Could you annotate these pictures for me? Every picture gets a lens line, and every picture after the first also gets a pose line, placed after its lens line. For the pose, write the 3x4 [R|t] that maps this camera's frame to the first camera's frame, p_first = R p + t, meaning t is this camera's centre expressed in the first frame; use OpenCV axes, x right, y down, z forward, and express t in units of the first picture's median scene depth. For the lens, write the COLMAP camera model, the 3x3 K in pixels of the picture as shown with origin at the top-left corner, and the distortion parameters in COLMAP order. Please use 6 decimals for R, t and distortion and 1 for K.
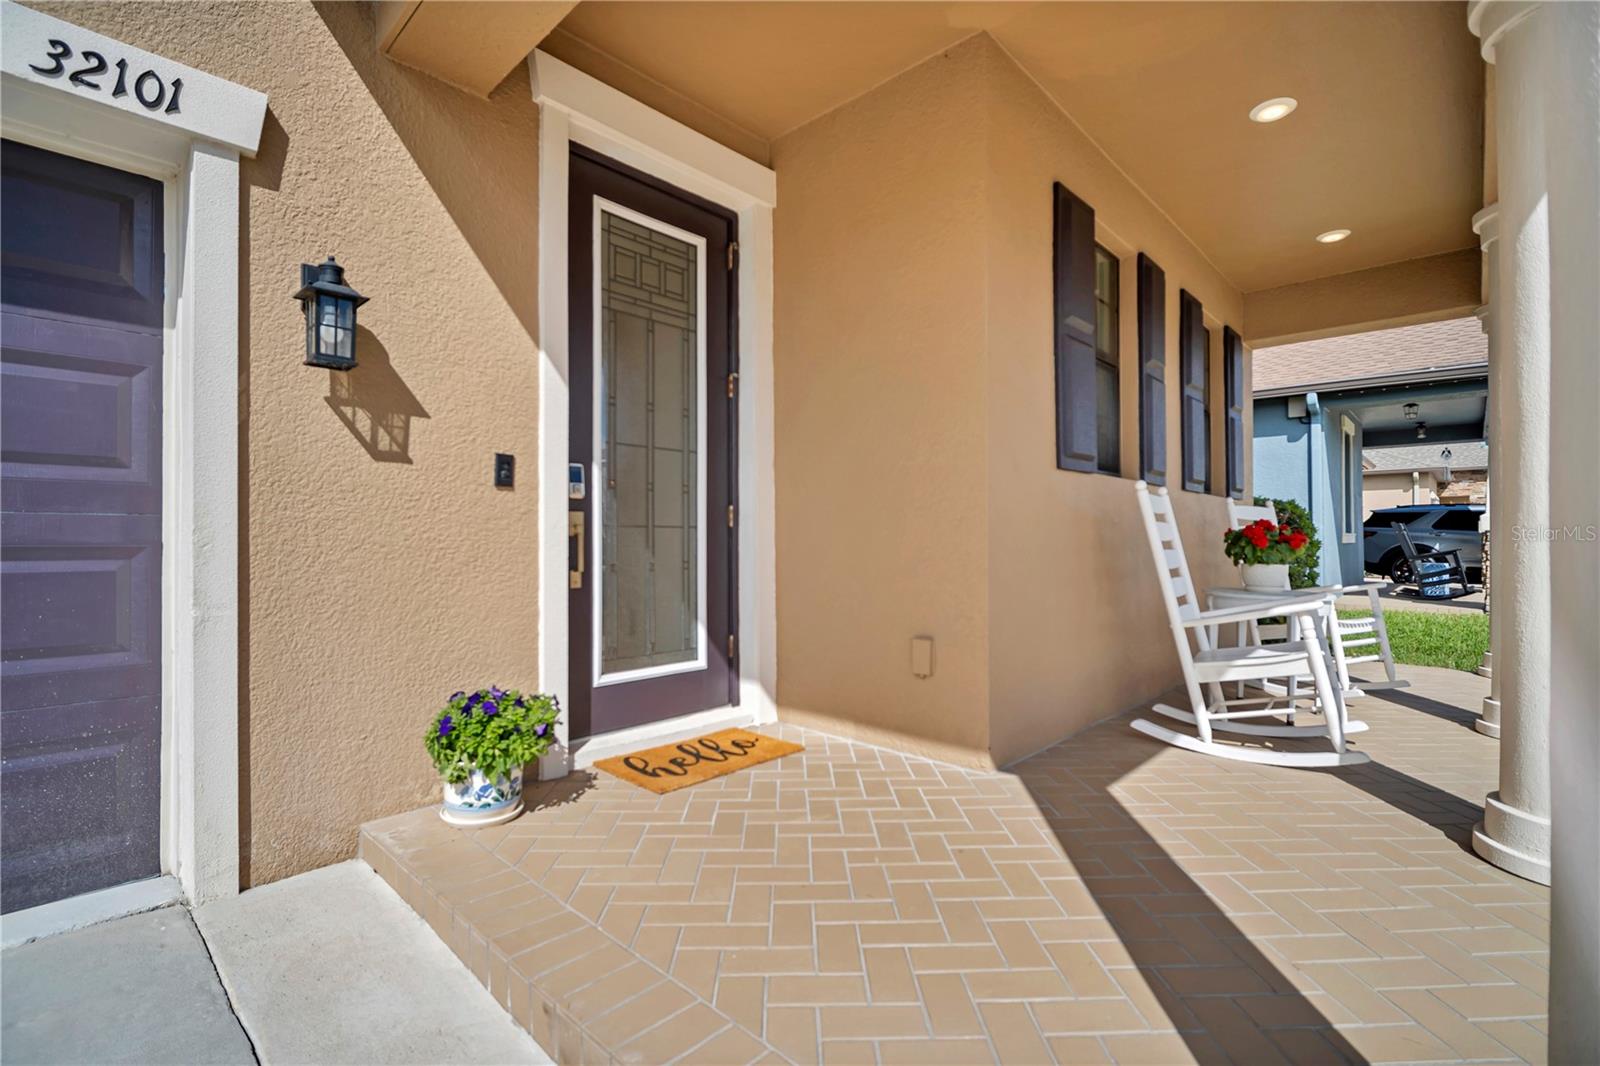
lens RADIAL K [[743.5, 0, 809.3], [0, 743.5, 538.4], [0, 0, 1]] dist [0.003357, -0.007906]
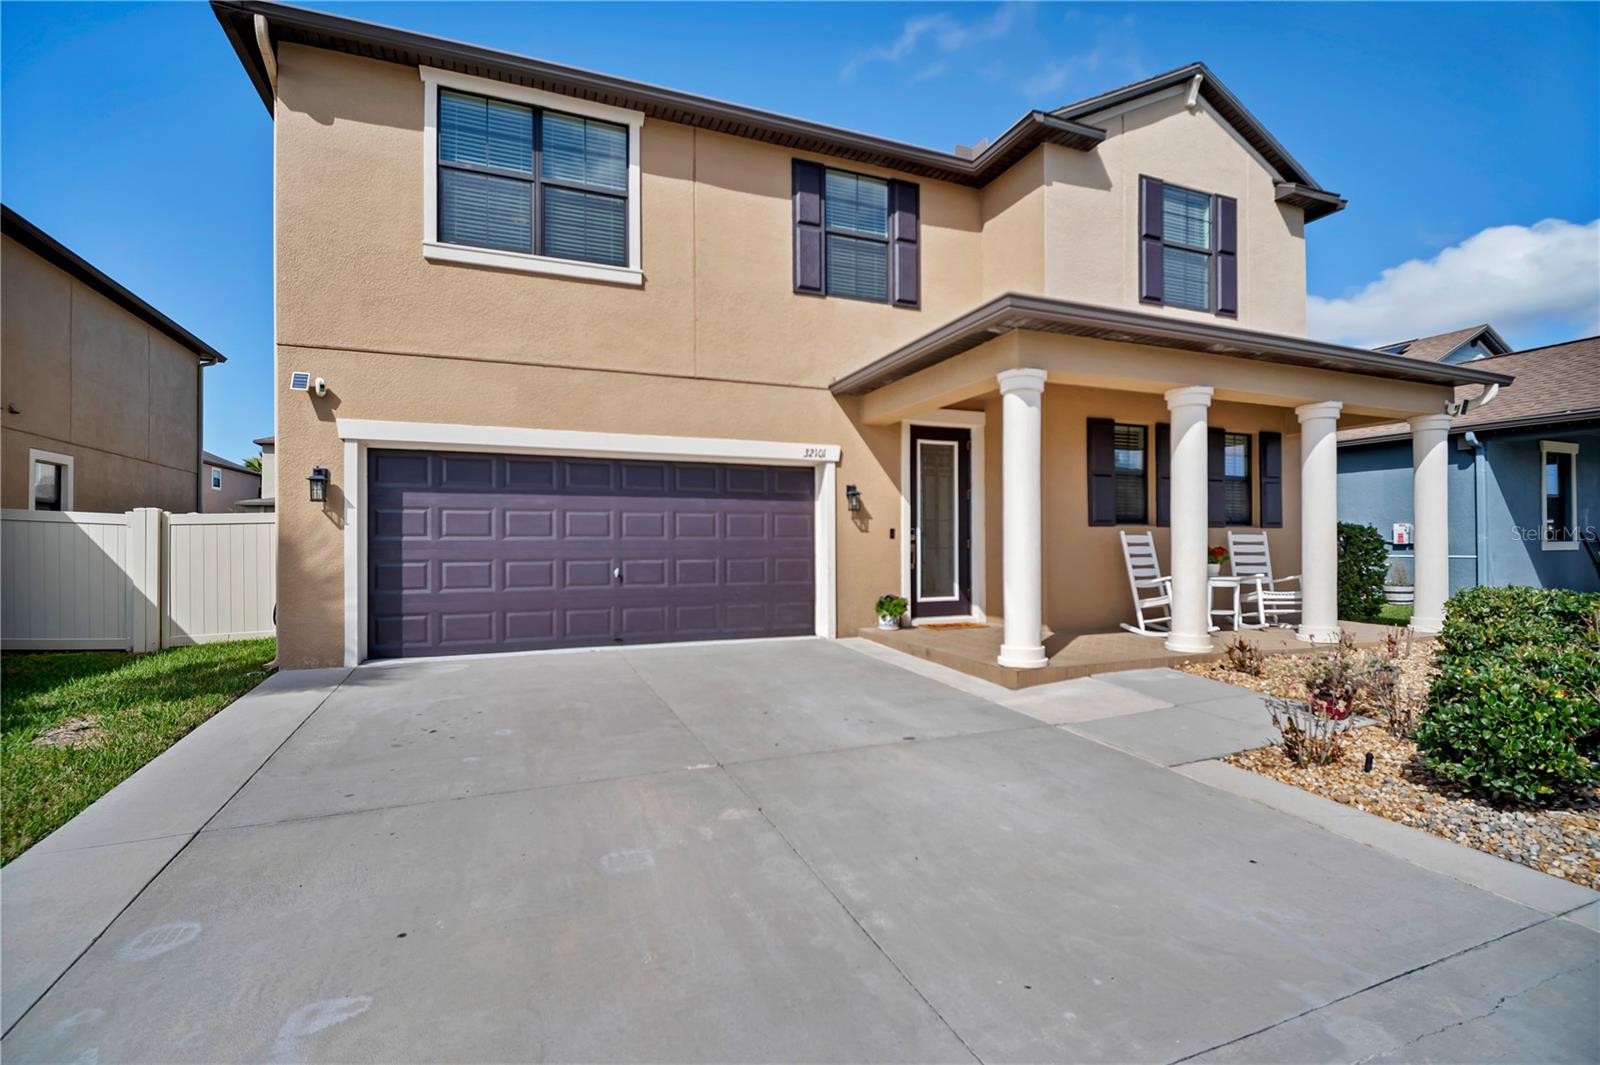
lens RADIAL K [[743.5, 0, 809.3], [0, 743.5, 537.9], [0, 0, 1]] dist [0.003357, -0.007906]
pose [[0.909104, -0.003523, -0.416555, 0.582359], [0.003468, 0.999994, -0.000888, -0.060188], [0.416555, -0.000637, 0.909110, -1.979468]]
